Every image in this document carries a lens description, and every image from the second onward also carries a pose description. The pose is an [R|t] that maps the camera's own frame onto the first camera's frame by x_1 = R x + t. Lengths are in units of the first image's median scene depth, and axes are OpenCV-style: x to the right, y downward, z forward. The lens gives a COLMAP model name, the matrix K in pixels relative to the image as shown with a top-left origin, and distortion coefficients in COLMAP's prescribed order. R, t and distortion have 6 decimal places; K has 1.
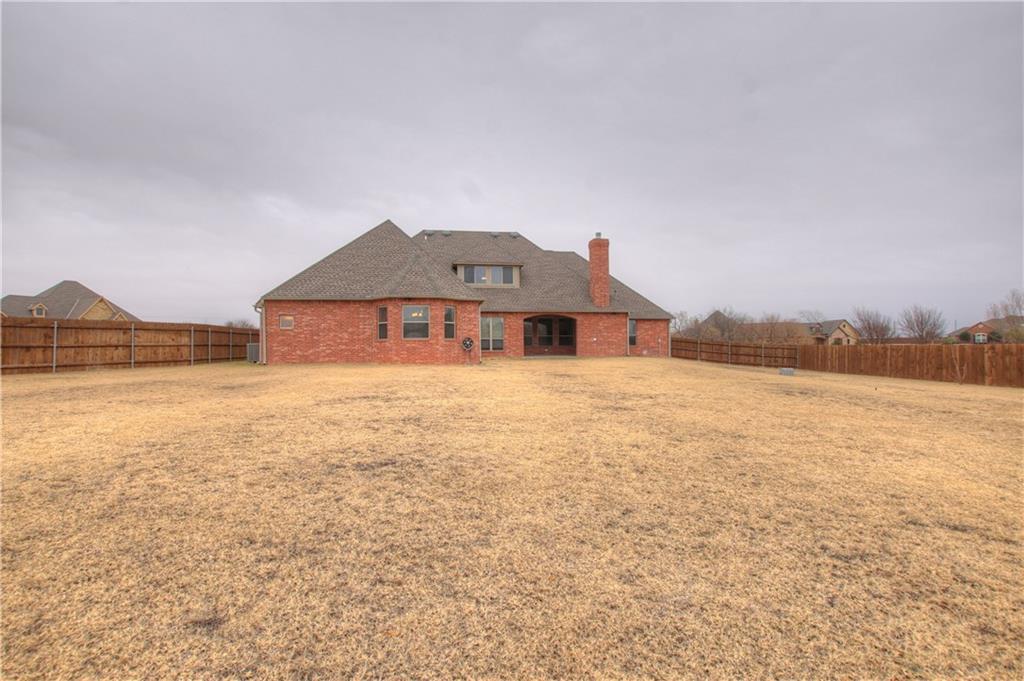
lens RADIAL K [[458.4, 0, 511.7], [0, 458.4, 340.7], [0, 0, 1]] dist [-0.025744, 0.000451]
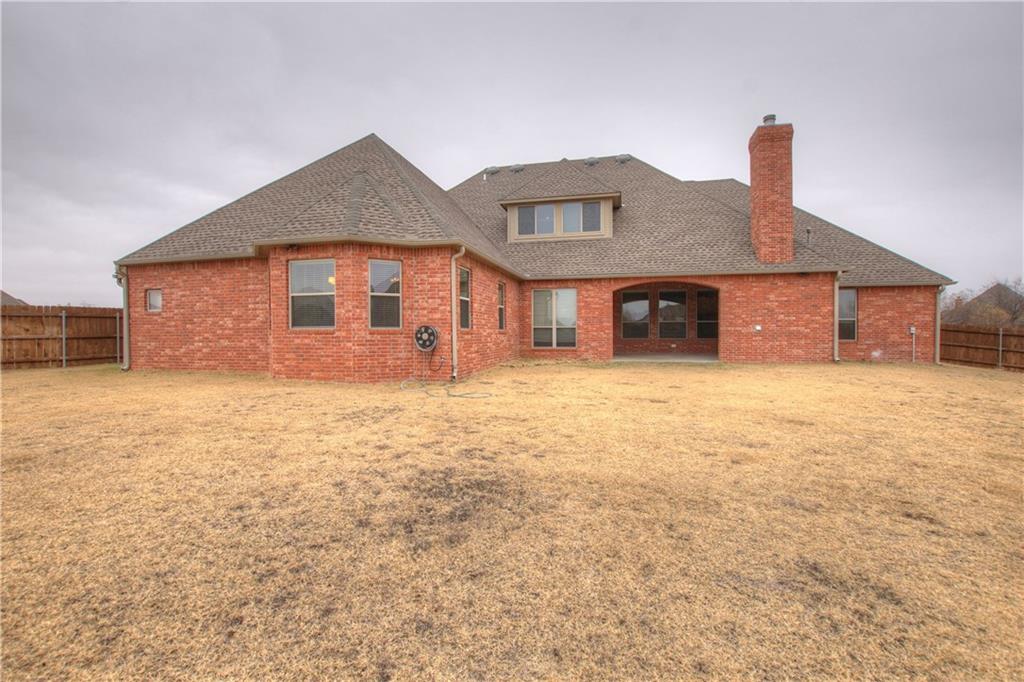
lens RADIAL K [[458.4, 0, 511.7], [0, 458.4, 341.2], [0, 0, 1]] dist [-0.025744, 0.000451]
pose [[0.925814, 0.009656, -0.377856, 0.120367], [0.001214, 0.999593, 0.028519, -0.002823], [0.377978, -0.026862, 0.925425, 0.437653]]
